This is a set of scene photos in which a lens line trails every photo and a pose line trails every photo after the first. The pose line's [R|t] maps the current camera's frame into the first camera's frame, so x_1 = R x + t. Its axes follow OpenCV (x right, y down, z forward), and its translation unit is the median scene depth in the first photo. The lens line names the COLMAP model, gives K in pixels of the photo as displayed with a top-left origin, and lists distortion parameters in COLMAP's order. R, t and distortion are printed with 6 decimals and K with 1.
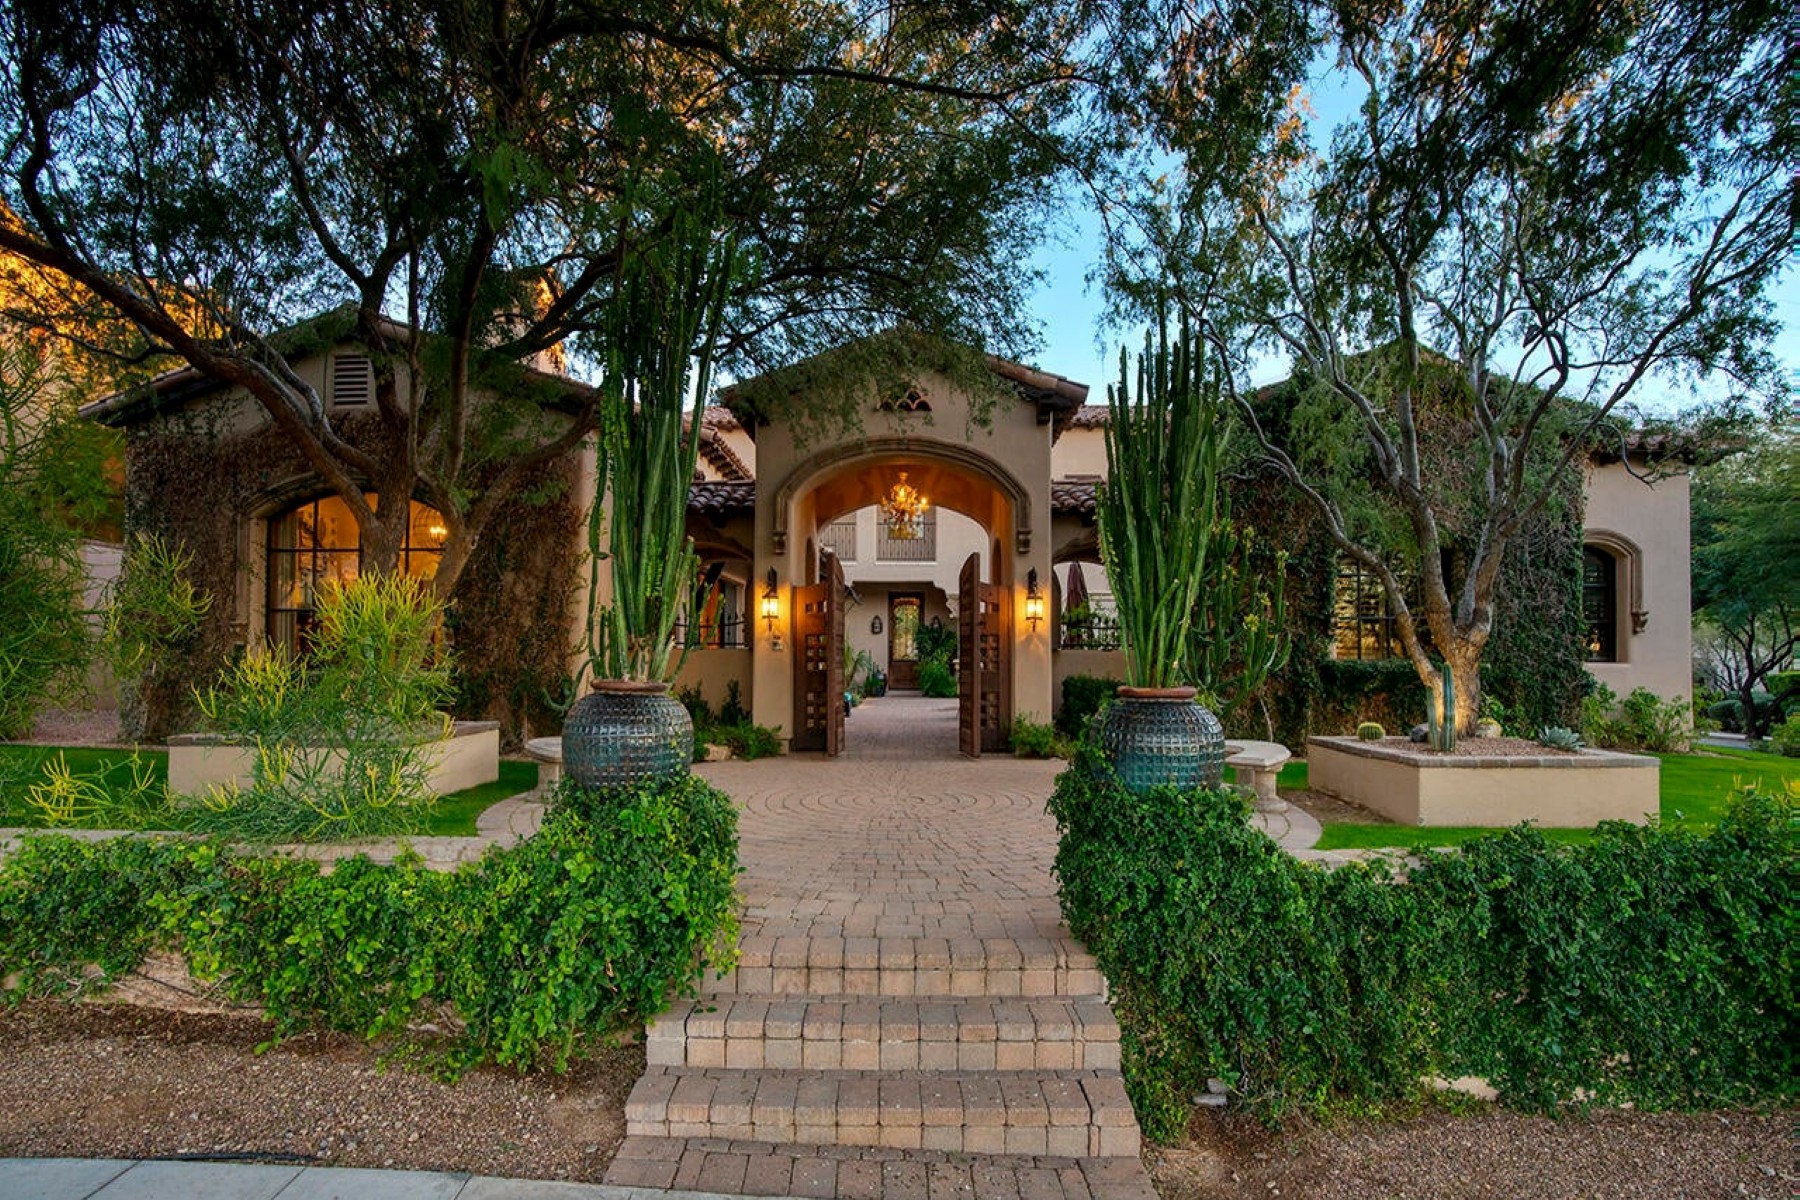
lens RADIAL K [[848.1, 0, 872.7], [0, 848.1, 634.4], [0, 0, 1]] dist [-0.058624, 0.026469]
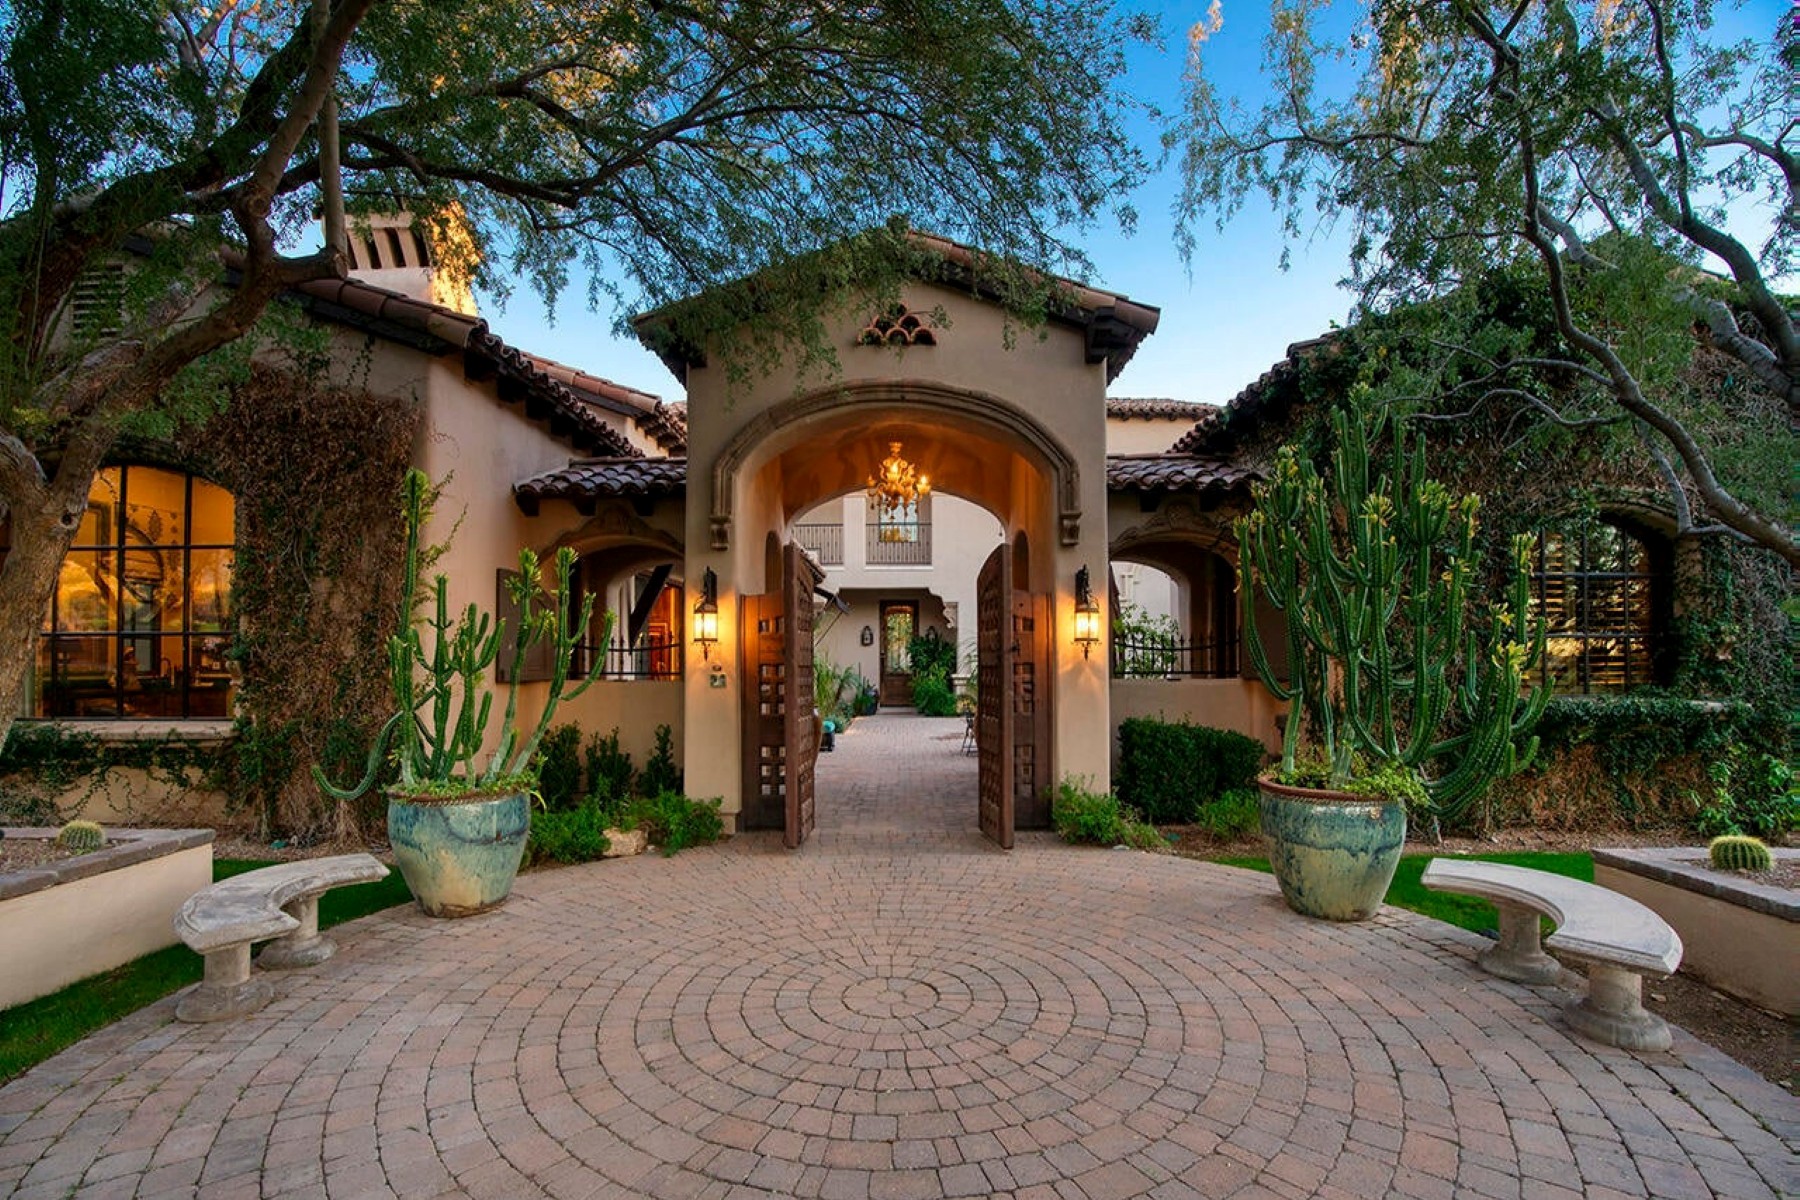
lens RADIAL K [[824.6, 0, 868.2], [0, 824.6, 612.4], [0, 0, 1]] dist [-0.084113, 0.034826]
pose [[0.999979, -0.005652, 0.003171, 0.009501], [0.005754, 0.999431, -0.033230, -0.019413], [-0.002981, 0.033247, 0.999443, 0.315562]]
